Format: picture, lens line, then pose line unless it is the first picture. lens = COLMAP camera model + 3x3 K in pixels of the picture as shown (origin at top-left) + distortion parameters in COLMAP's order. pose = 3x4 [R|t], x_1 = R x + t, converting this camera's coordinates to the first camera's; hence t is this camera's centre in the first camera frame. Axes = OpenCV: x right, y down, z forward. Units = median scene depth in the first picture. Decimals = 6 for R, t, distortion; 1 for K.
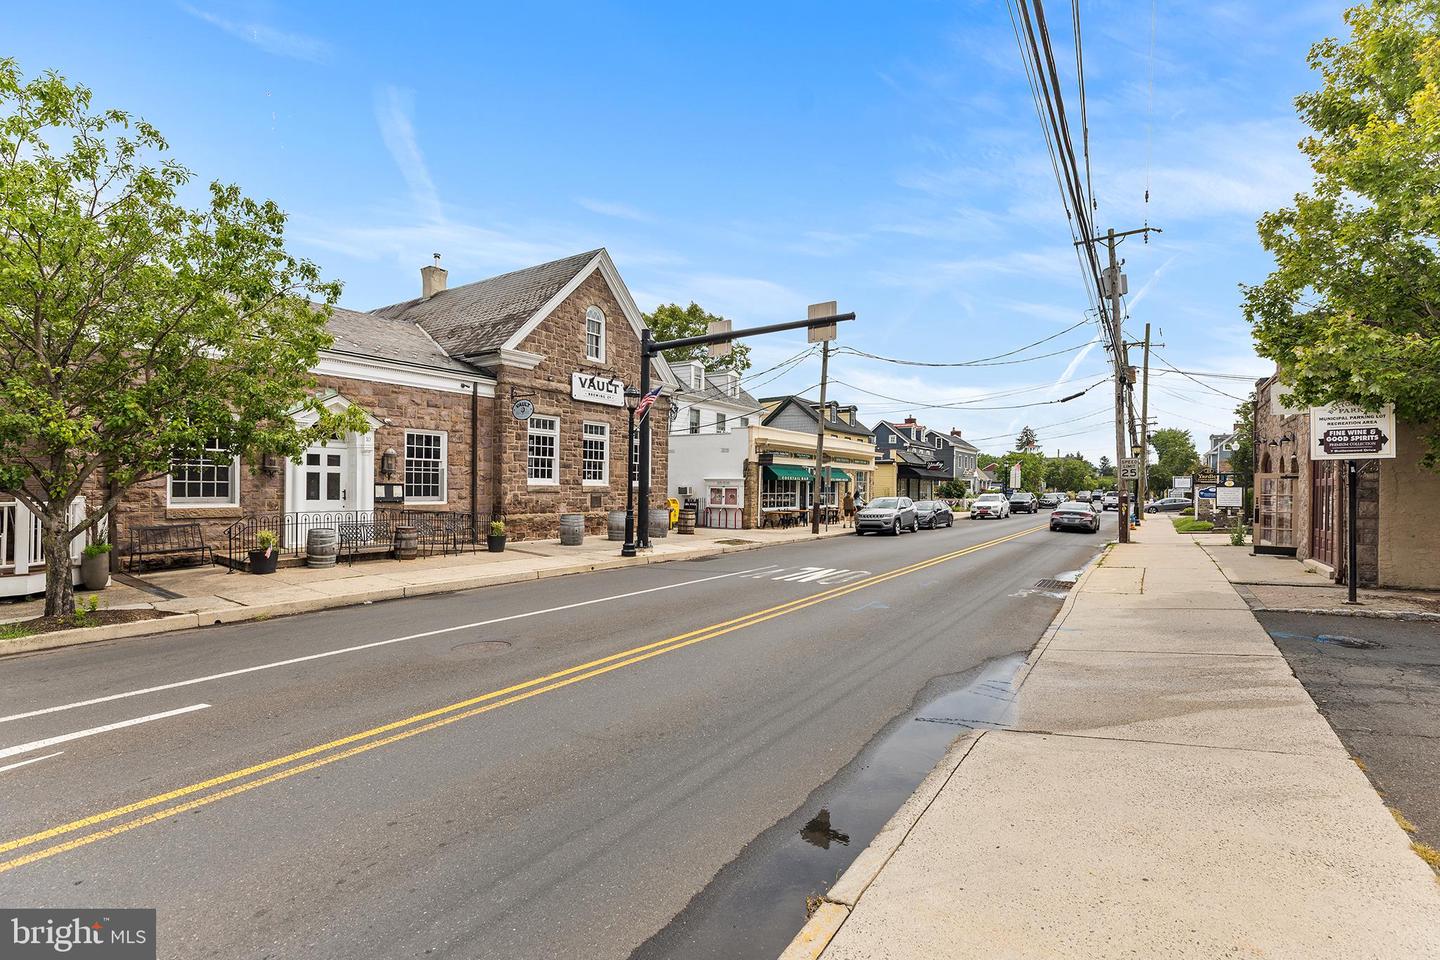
lens RADIAL K [[664.6, 0, 719.4], [0, 664.6, 487.1], [0, 0, 1]] dist [0.004294, -0.000029]
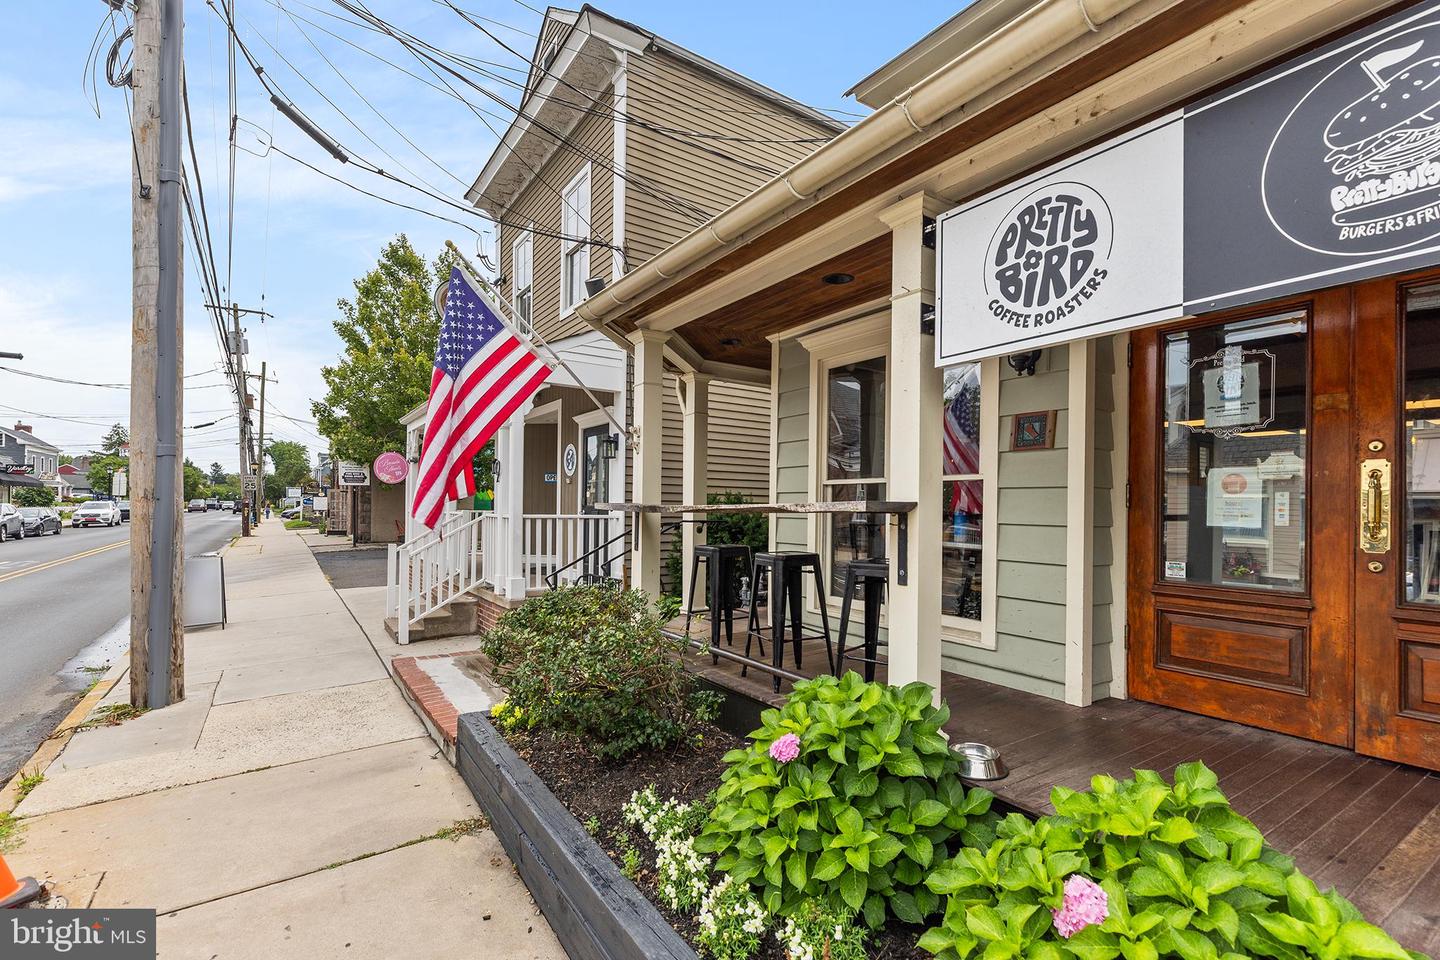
lens RADIAL K [[664.6, 0, 735.6], [0, 664.6, 509.8], [0, 0, 1]] dist [0.004294, -0.000029]
pose [[0.373702, -0.007108, 0.927521, -0.163665], [-0.011447, 0.999859, 0.012274, -0.000104], [-0.927478, -0.015204, 0.373568, -0.254010]]
